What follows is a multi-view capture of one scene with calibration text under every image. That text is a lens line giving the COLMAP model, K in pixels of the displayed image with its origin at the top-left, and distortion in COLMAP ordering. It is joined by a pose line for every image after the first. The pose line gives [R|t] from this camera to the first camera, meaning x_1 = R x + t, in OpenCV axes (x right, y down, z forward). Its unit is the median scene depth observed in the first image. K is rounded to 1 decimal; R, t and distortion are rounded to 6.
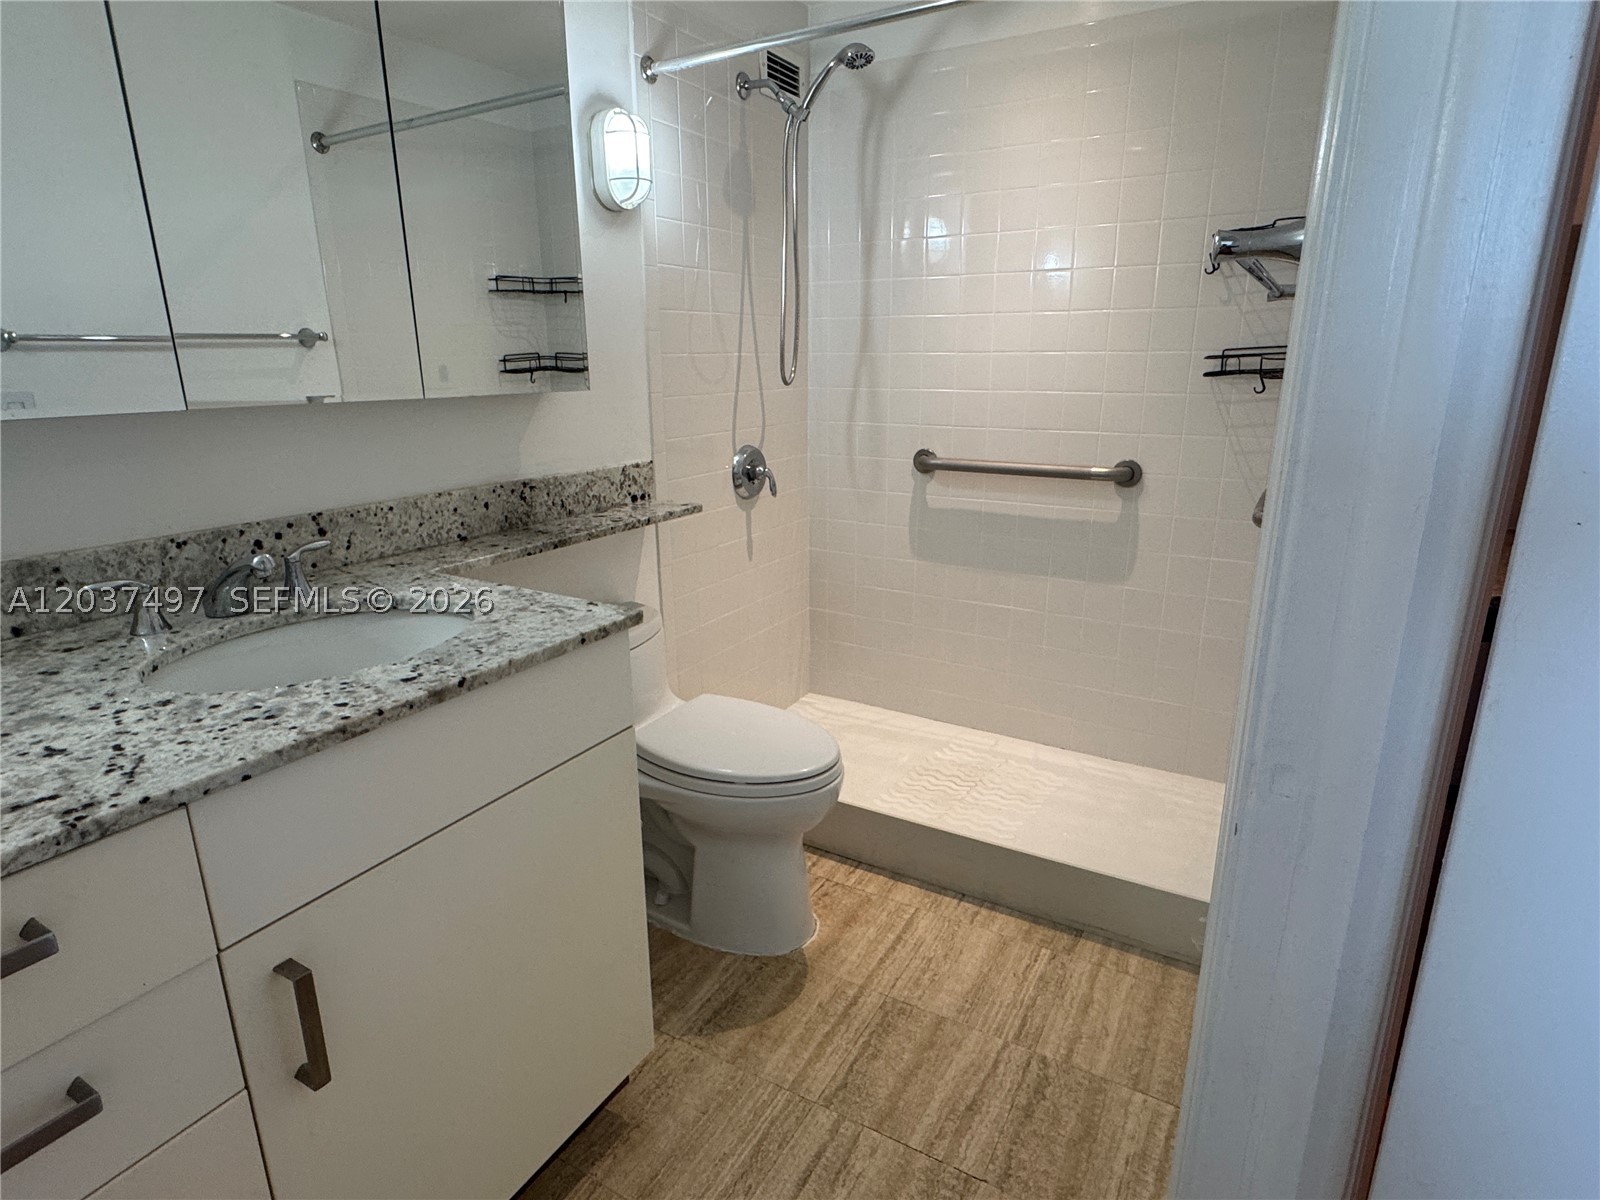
lens RADIAL K [[864.6, 0, 795.5], [0, 864.6, 602.7], [0, 0, 1]] dist [-0.006742, 0.002189]
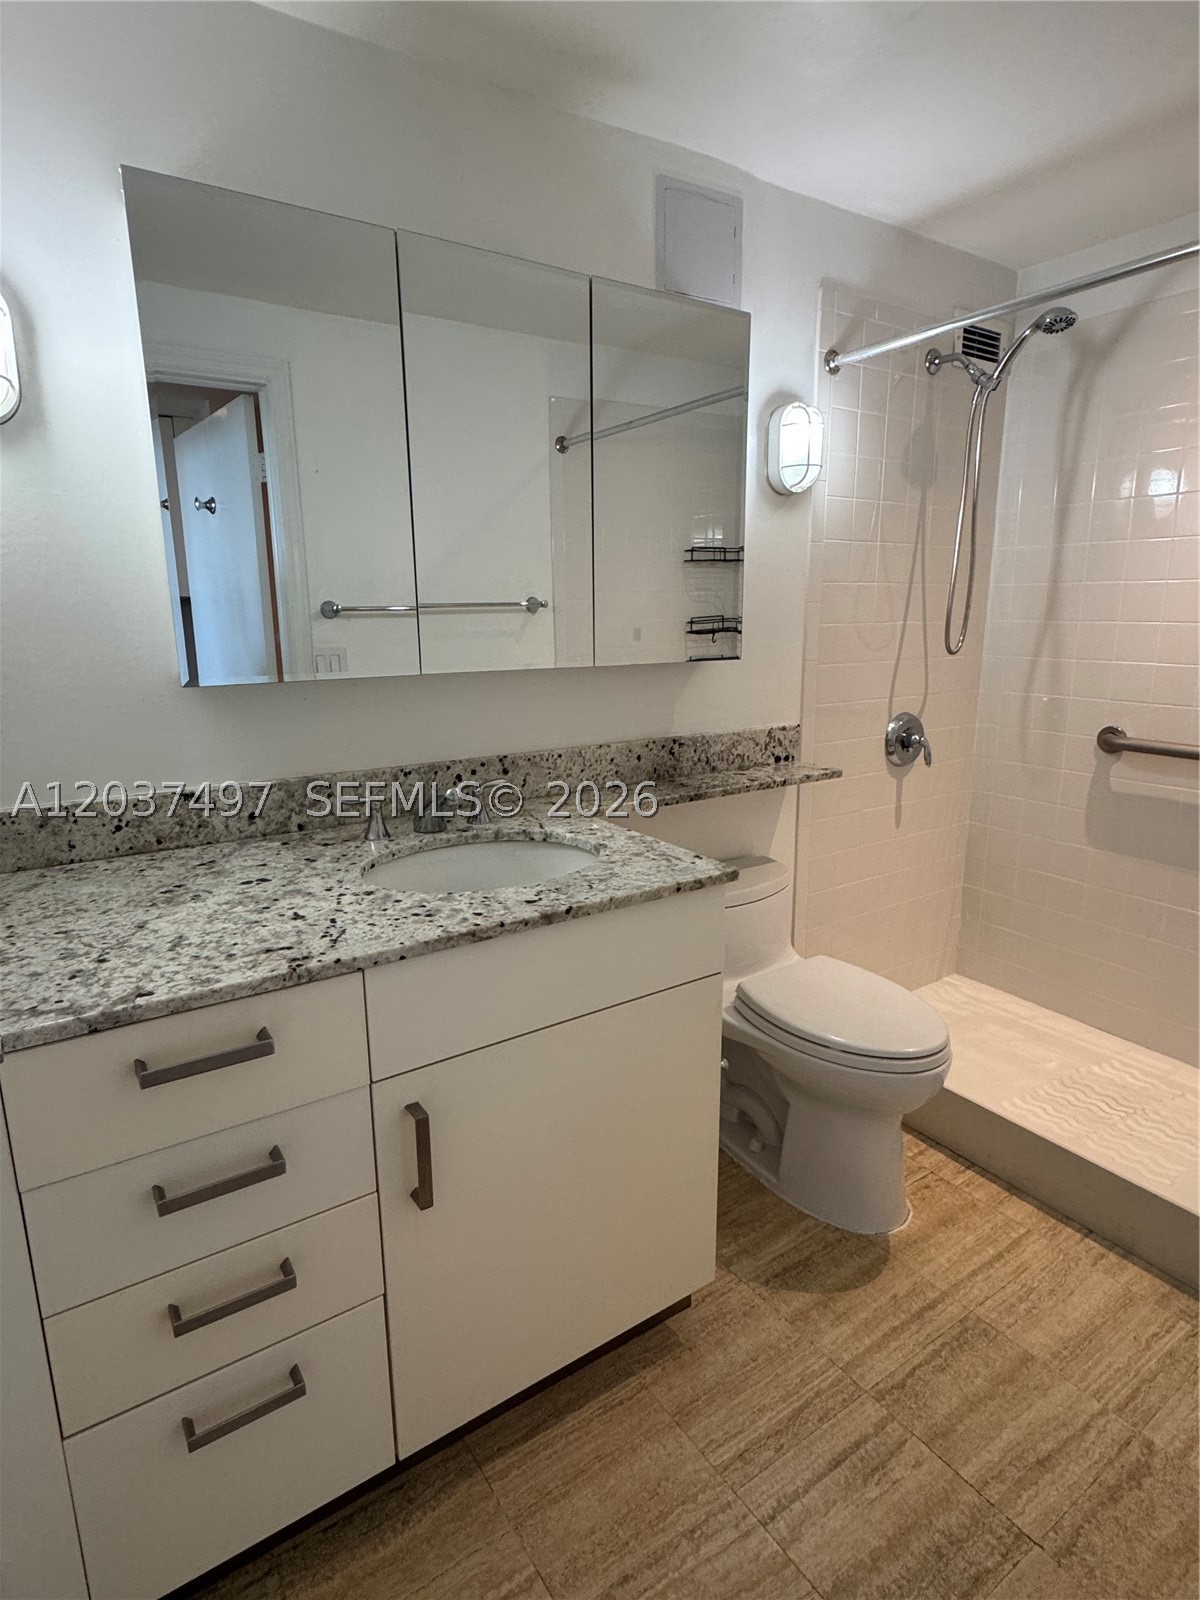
lens RADIAL K [[864.6, 0, 600.9], [0, 864.6, 801.5], [0, 0, 1]] dist [-0.006742, 0.002189]
pose [[0.900828, 0.095326, -0.423583, 0.075813], [-0.118354, 0.992567, -0.028327, -0.014969], [0.417735, 0.075650, 0.905414, -0.044079]]
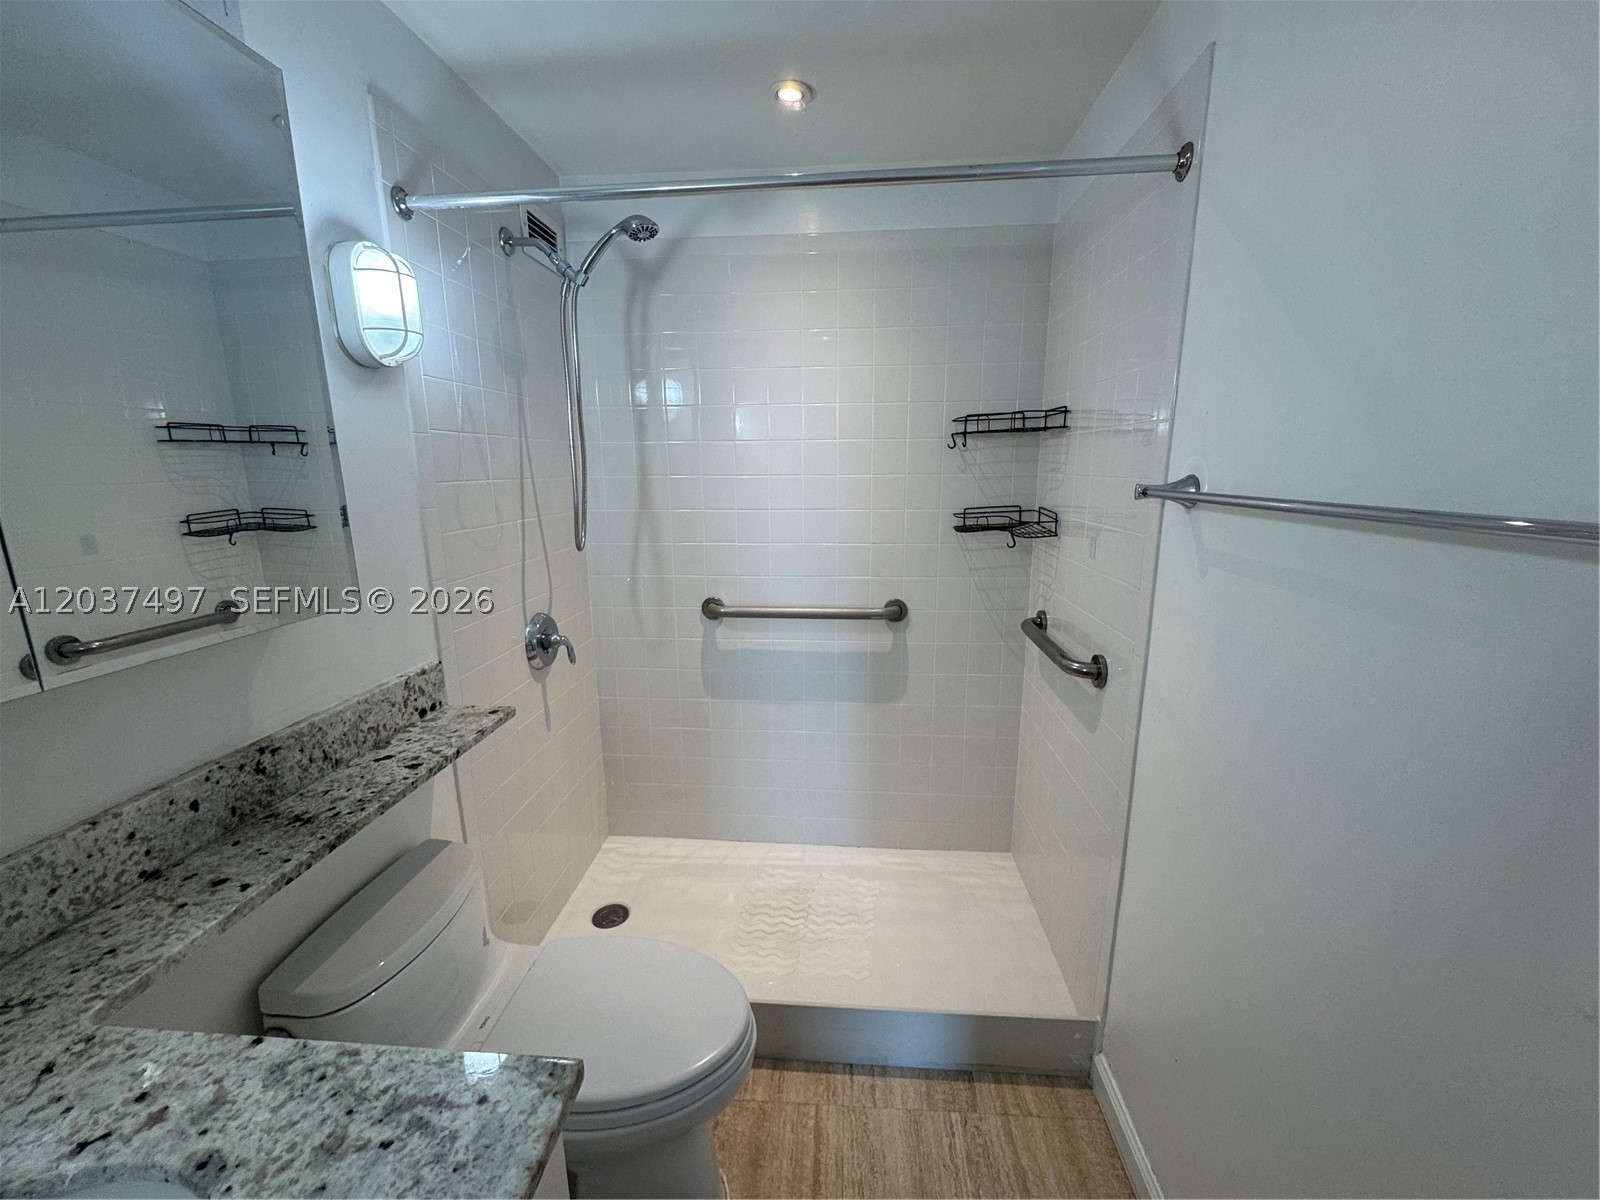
lens RADIAL K [[638.0, 0, 796.4], [0, 638.0, 601.0], [0, 0, 1]] dist [-0.004480, 0.000510]
pose [[0.897781, -0.092058, 0.430715, -0.127985], [0.123676, 0.991259, -0.045925, -0.164493], [-0.422722, 0.094500, 0.901319, 0.325996]]
